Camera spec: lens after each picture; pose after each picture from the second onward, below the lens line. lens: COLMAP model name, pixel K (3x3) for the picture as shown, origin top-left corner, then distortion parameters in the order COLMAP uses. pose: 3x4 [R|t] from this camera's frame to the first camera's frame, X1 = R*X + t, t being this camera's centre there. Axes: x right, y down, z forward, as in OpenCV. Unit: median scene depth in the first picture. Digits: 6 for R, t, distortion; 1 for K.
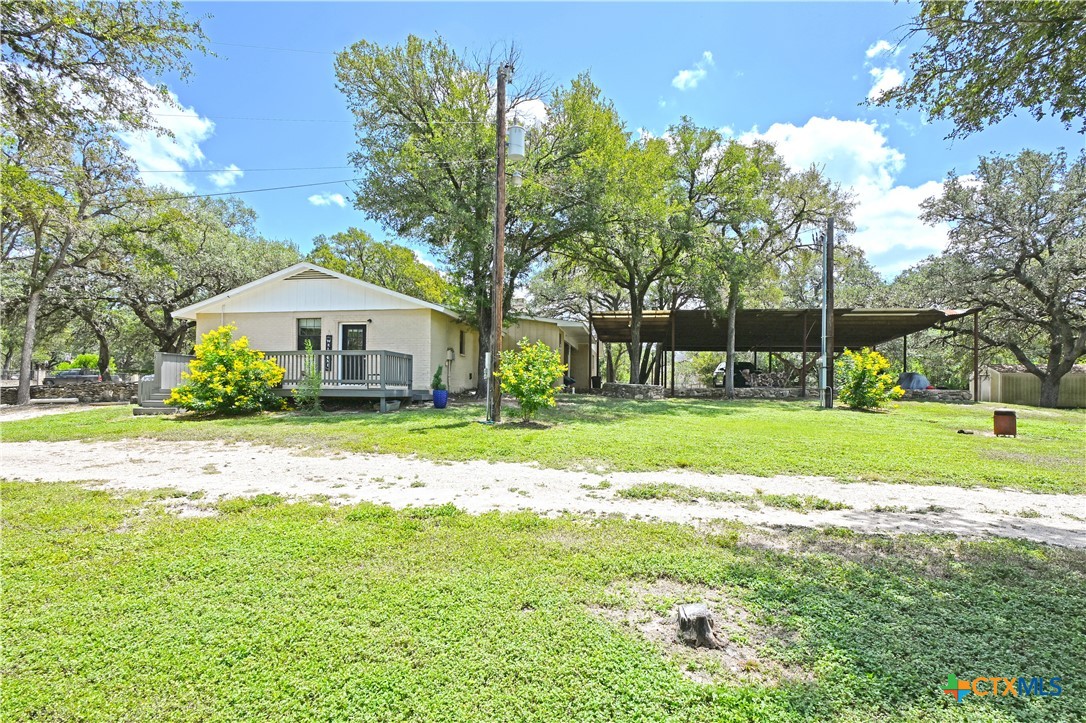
lens RADIAL K [[555.4, 0, 550.5], [0, 555.4, 371.3], [0, 0, 1]] dist [0.000802, -0.000172]
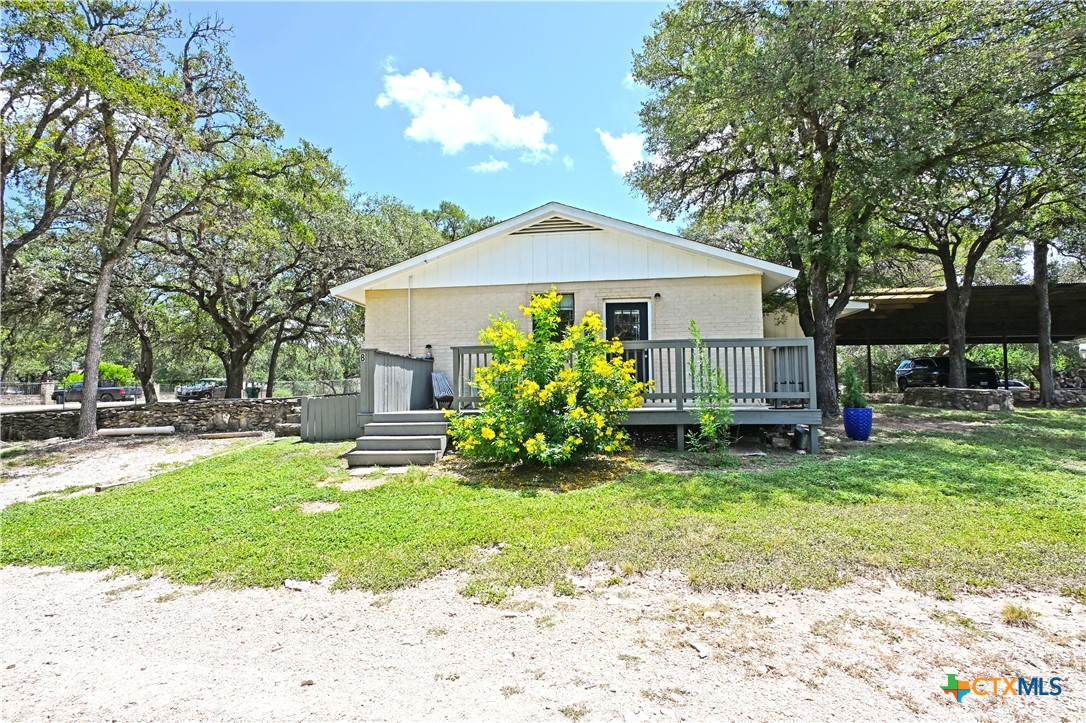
lens RADIAL K [[555.4, 0, 535.8], [0, 555.4, 352.9], [0, 0, 1]] dist [0.000802, -0.000172]
pose [[0.999824, -0.016473, 0.008993, -0.440792], [0.016808, 0.999117, -0.038513, -0.004667], [-0.008351, 0.038657, 0.999218, 0.357574]]
